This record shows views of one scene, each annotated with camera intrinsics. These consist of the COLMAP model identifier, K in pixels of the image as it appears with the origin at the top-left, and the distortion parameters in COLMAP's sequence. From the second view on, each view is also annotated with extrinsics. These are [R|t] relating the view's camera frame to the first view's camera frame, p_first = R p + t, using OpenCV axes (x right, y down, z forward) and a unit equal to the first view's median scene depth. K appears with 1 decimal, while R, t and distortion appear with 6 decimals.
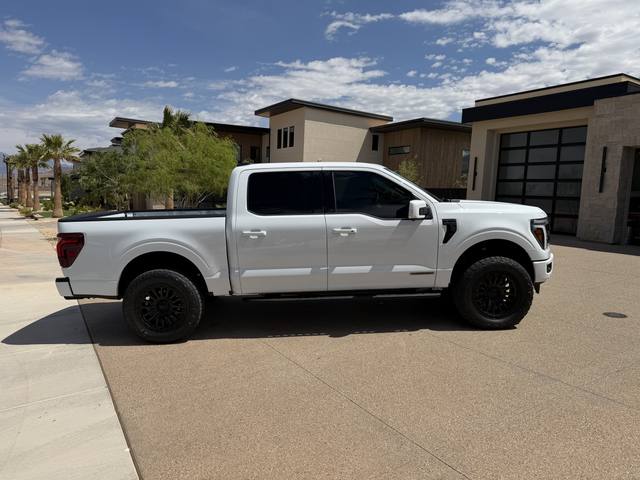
lens RADIAL K [[460.8, 0, 320.0], [0, 460.8, 240.0], [0, 0, 1]] dist [0.004227, -0.007132]
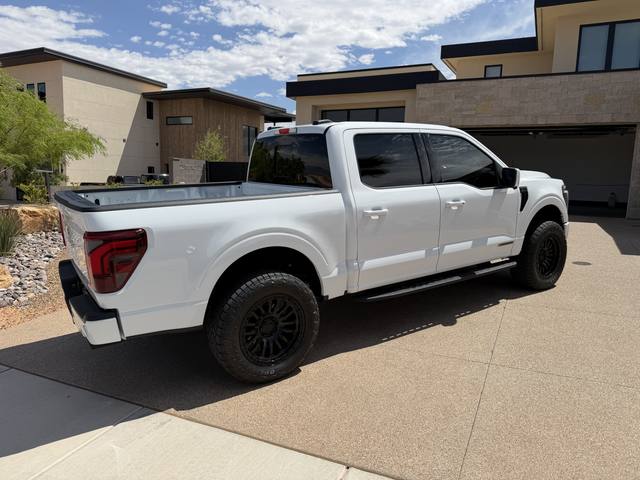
lens RADIAL K [[455.7, 0, 334.5], [0, 455.7, 242.9], [0, 0, 1]] dist [0.002428, -0.001371]
pose [[0.838284, -0.092305, 0.537363, -0.233519], [0.059639, 0.995175, 0.077909, -0.010218], [-0.541962, -0.033262, 0.839745, 0.149227]]
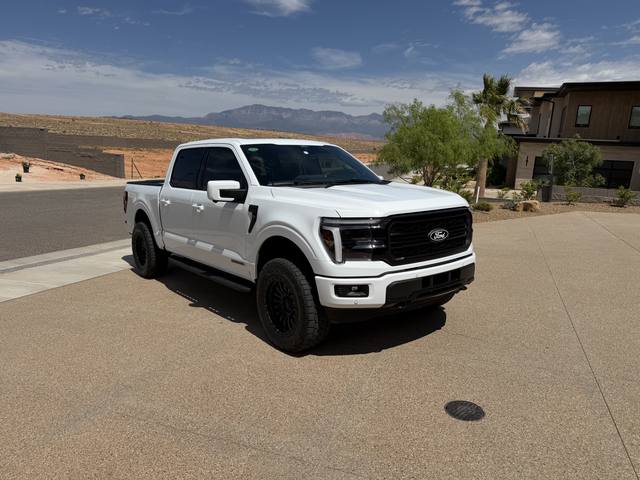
lens RADIAL K [[455.7, 0, 334.5], [0, 455.7, 242.9], [0, 0, 1]] dist [0.002428, -0.001371]
pose [[0.615982, 0.153669, -0.772626, 0.397205], [-0.098153, 0.988118, 0.118275, -0.035138], [0.781621, 0.002981, 0.623746, 0.228225]]
